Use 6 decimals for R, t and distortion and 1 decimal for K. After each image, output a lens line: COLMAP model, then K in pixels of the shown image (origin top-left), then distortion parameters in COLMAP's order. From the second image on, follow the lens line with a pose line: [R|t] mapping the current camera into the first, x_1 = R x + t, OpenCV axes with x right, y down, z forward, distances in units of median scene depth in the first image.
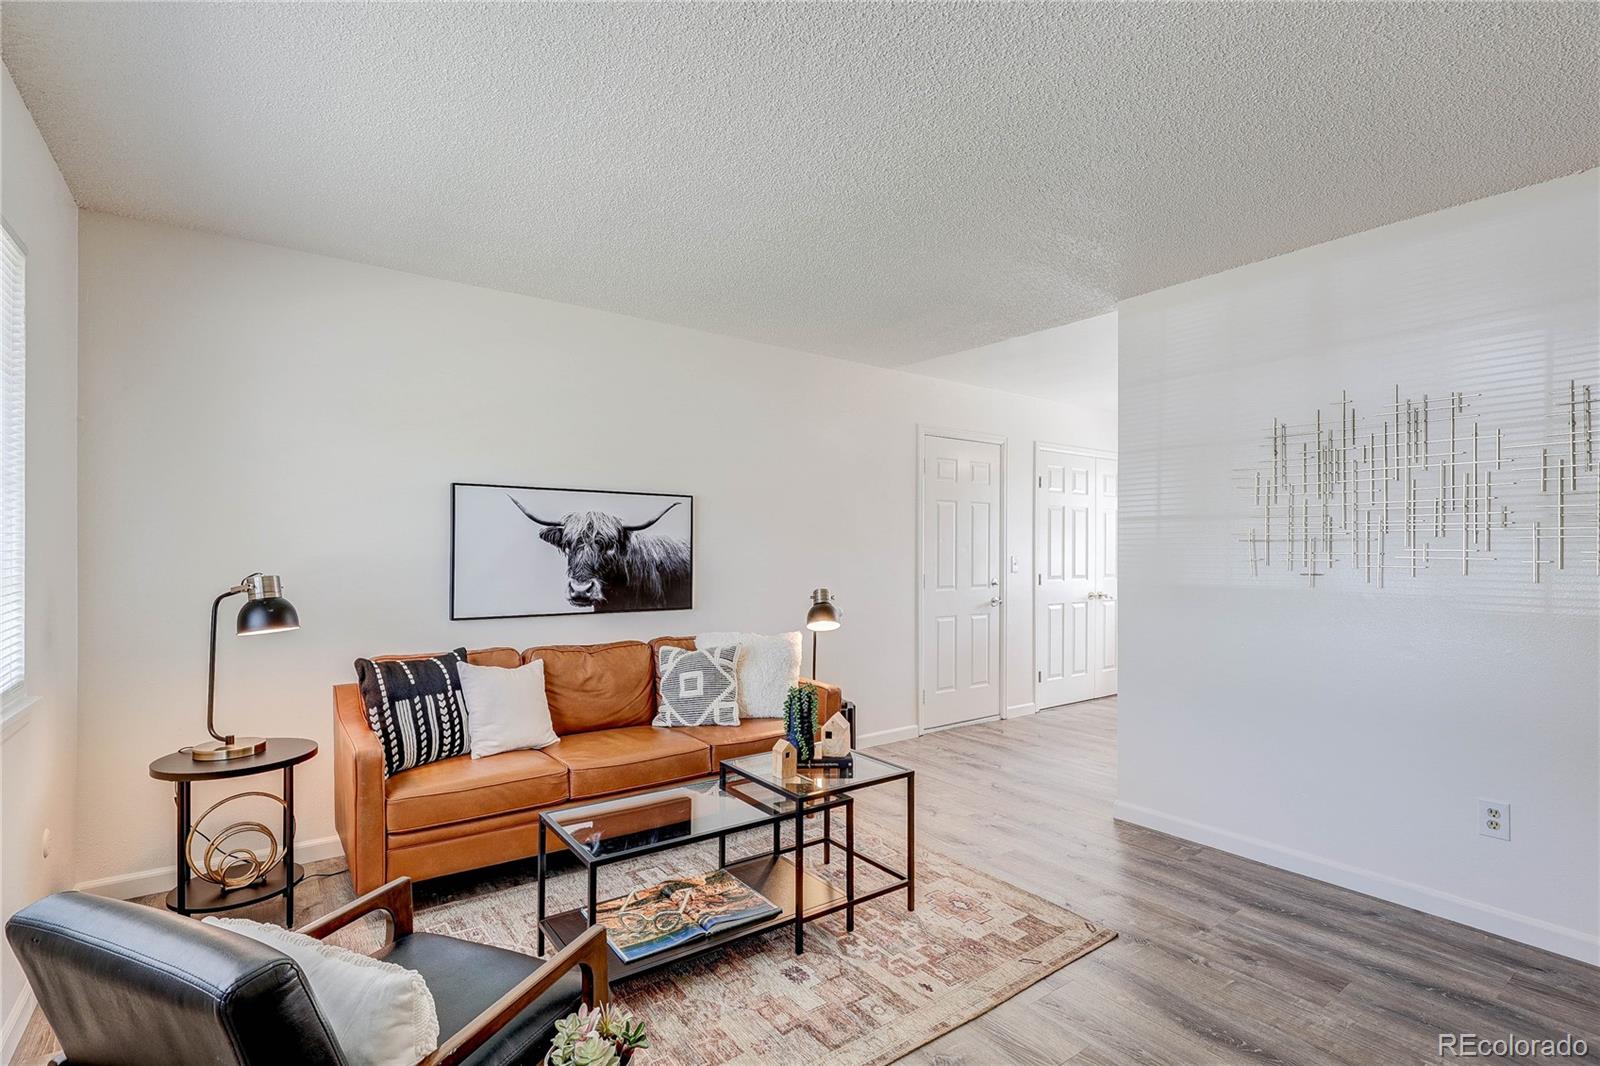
lens RADIAL K [[751.8, 0, 805.6], [0, 751.8, 532.5], [0, 0, 1]] dist [-0.001640, -0.000242]
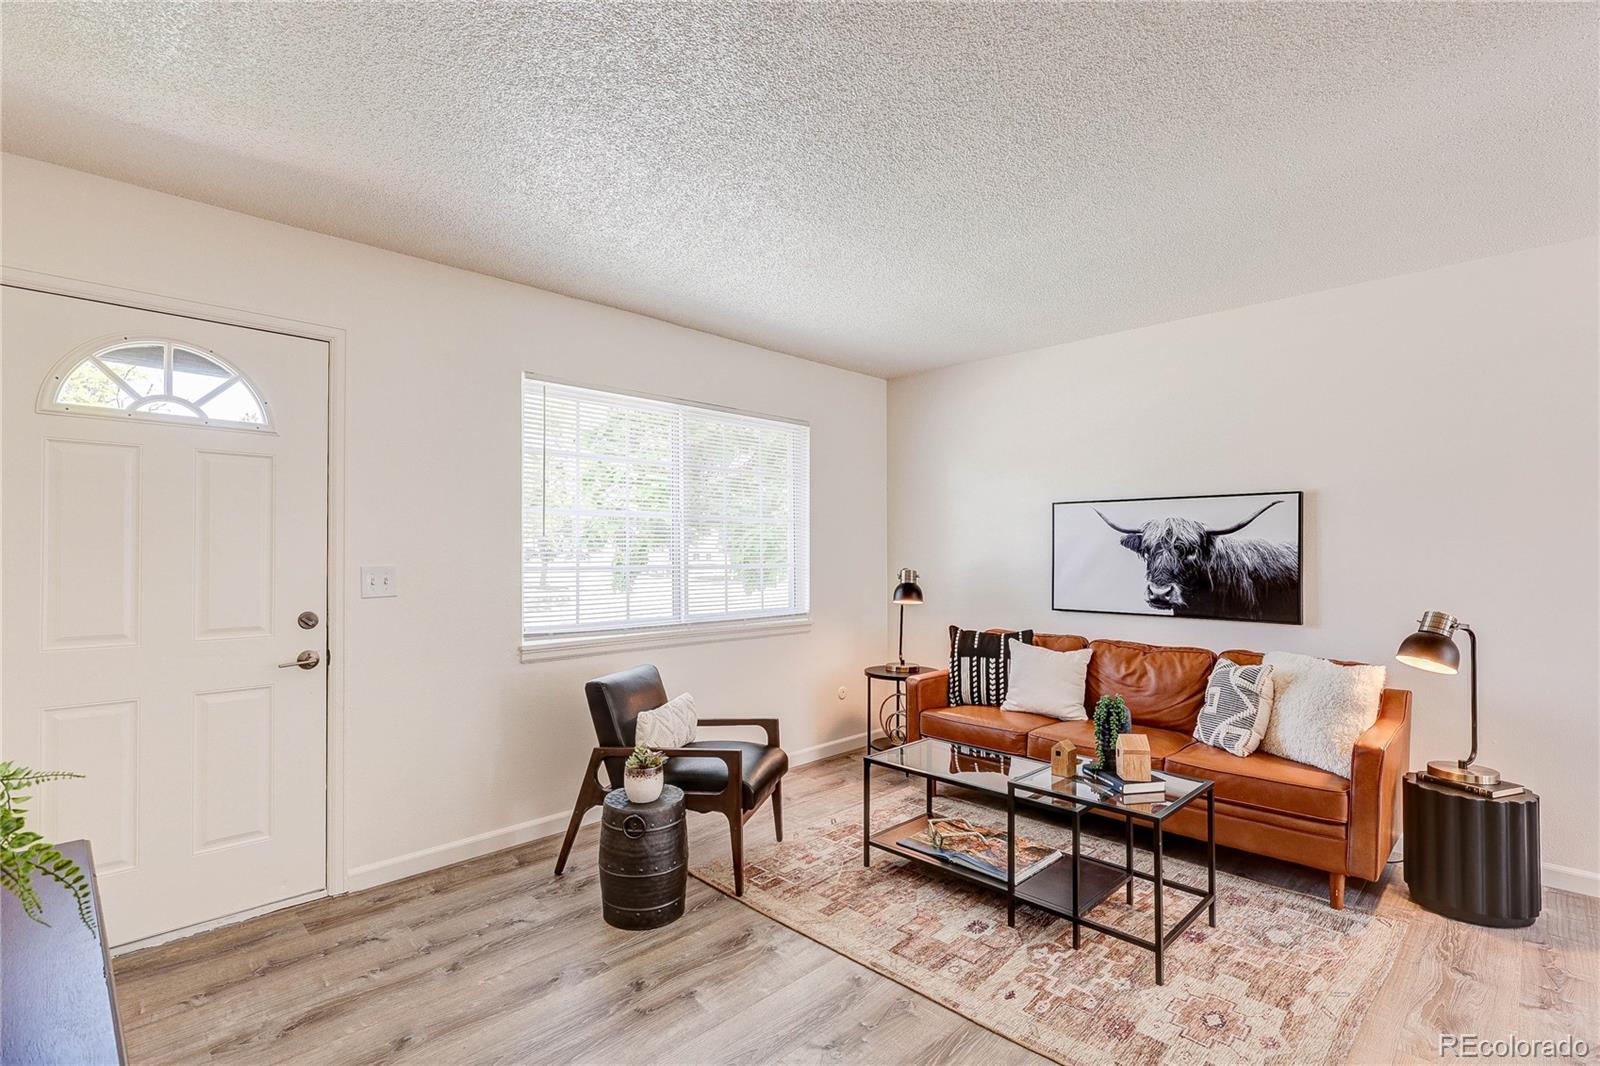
lens RADIAL K [[751.8, 0, 805.6], [0, 751.8, 532.5], [0, 0, 1]] dist [-0.001640, -0.000242]
pose [[0.149731, -0.029652, -0.988282, 0.675288], [0.023444, 0.999376, -0.026433, 0.007838], [0.988449, -0.019211, 0.150332, 0.358503]]
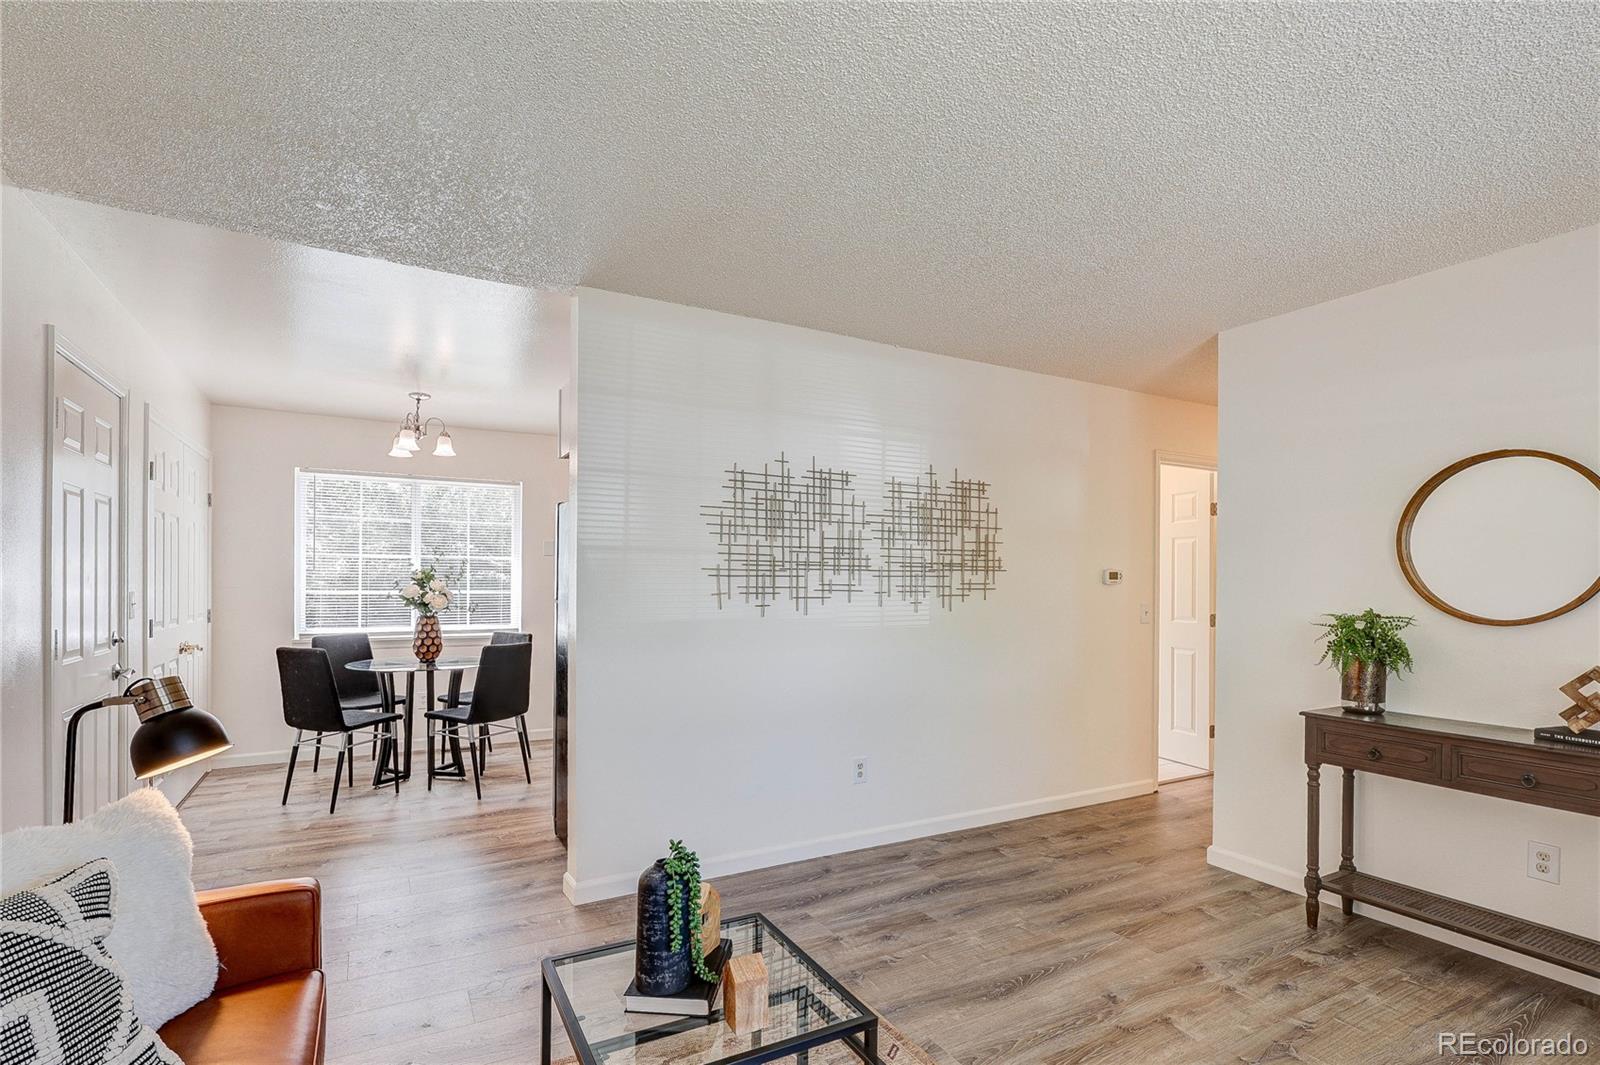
lens RADIAL K [[768.2, 0, 795.1], [0, 768.2, 582.6], [0, 0, 1]] dist [-0.002326, 0.000038]
pose [[0.140496, -0.003085, 0.990076, -0.393163], [-0.026604, 0.999622, 0.006890, 0.009268], [-0.989724, -0.027308, 0.140361, 0.643588]]
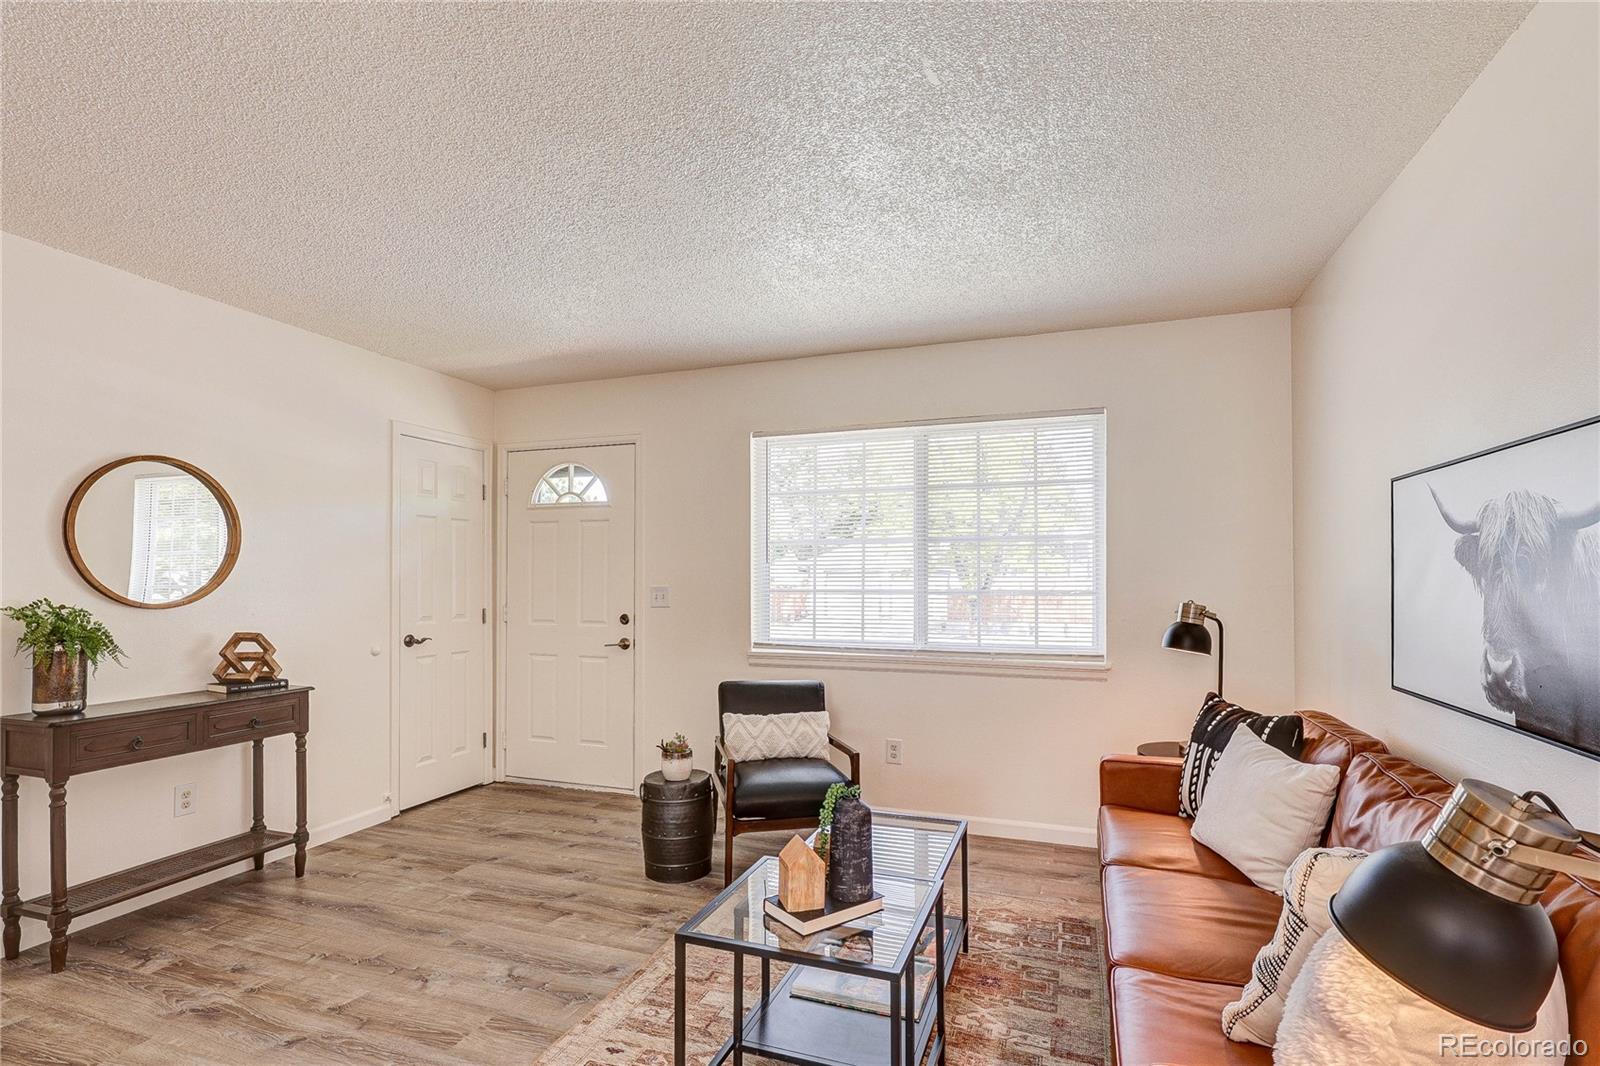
lens RADIAL K [[767.2, 0, 795.9], [0, 767.2, 555.0], [0, 0, 1]] dist [-0.000287, 0.000005]
pose [[-0.836660, -0.021660, -0.547294, 0.303875], [0.008640, 0.998571, -0.052729, 0.028714], [0.547654, -0.048845, -0.835278, 1.169044]]
